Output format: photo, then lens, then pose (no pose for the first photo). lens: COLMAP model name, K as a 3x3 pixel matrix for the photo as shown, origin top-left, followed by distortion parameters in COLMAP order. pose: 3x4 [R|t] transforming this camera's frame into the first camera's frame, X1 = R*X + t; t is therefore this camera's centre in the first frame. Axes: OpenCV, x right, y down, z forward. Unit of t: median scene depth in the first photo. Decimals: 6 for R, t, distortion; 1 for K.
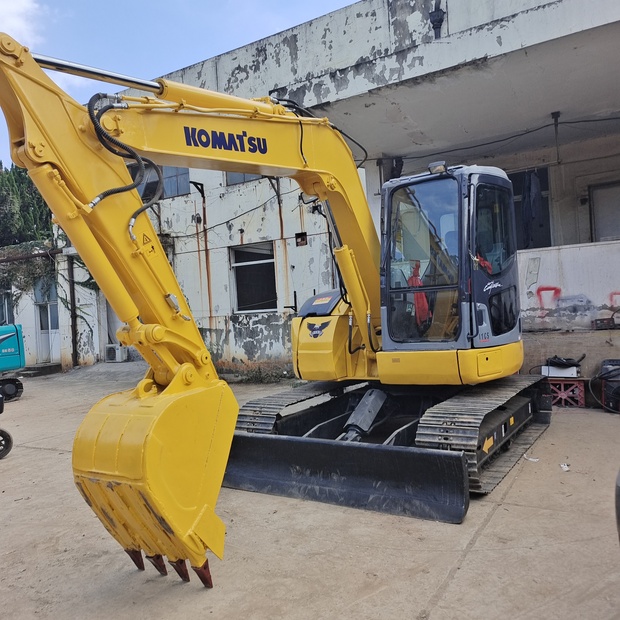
lens RADIAL K [[557.4, 0, 315.2], [0, 557.4, 311.3], [0, 0, 1]] dist [0.038246, -0.003983]
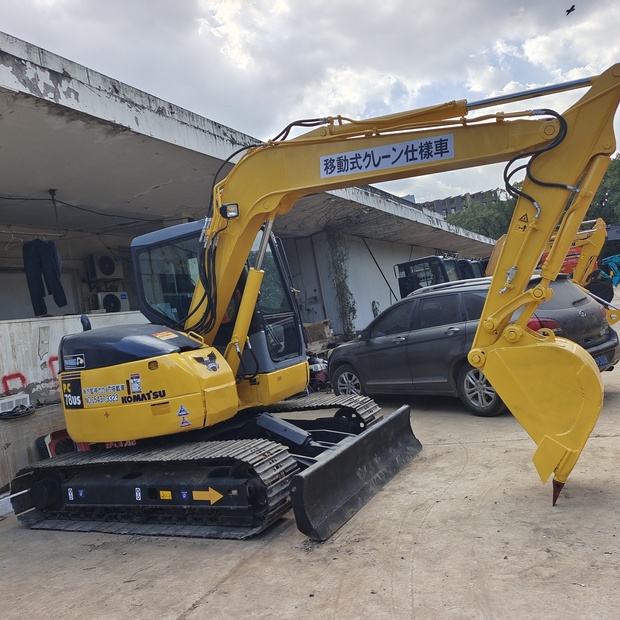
lens RADIAL K [[556.9, 0, 311.1], [0, 556.9, 307.7], [0, 0, 1]] dist [0.038976, 0.000086]
pose [[-0.062610, 0.100955, 0.992919, -1.085545], [0.173785, 0.980775, -0.088762, 0.067105], [-0.982791, 0.166997, -0.078951, 1.135761]]
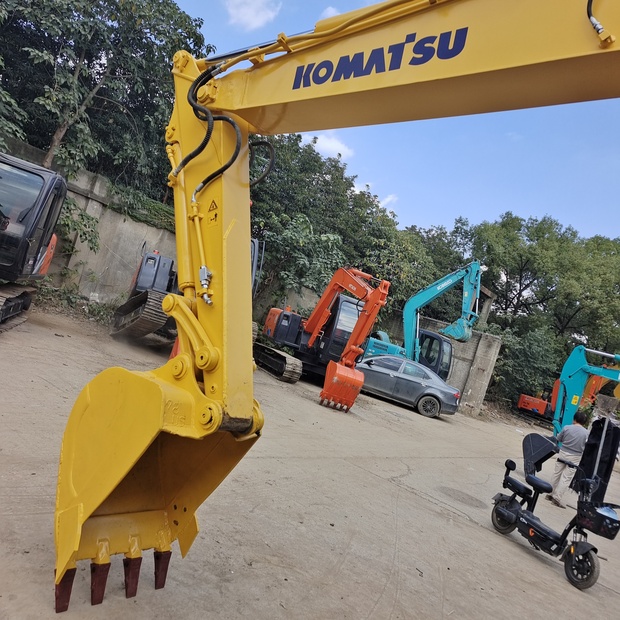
lens RADIAL K [[557.4, 0, 315.2], [0, 557.4, 311.3], [0, 0, 1]] dist [0.038246, -0.003983]
pose [[-0.116719, 0.005210, -0.993151, 0.391235], [-0.304189, 0.951740, 0.040742, -0.038235], [0.945434, 0.306861, -0.109502, 0.901622]]
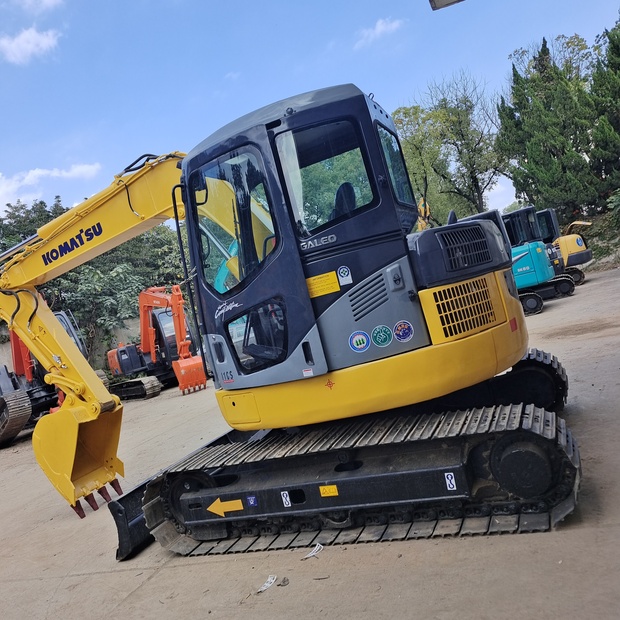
lens RADIAL K [[557.4, 0, 315.2], [0, 557.4, 311.3], [0, 0, 1]] dist [0.038246, -0.003983]
pose [[0.178874, 0.035204, -0.983242, 1.173142], [0.235480, 0.968782, 0.077526, -0.079065], [0.955277, -0.245401, 0.165000, 1.091611]]
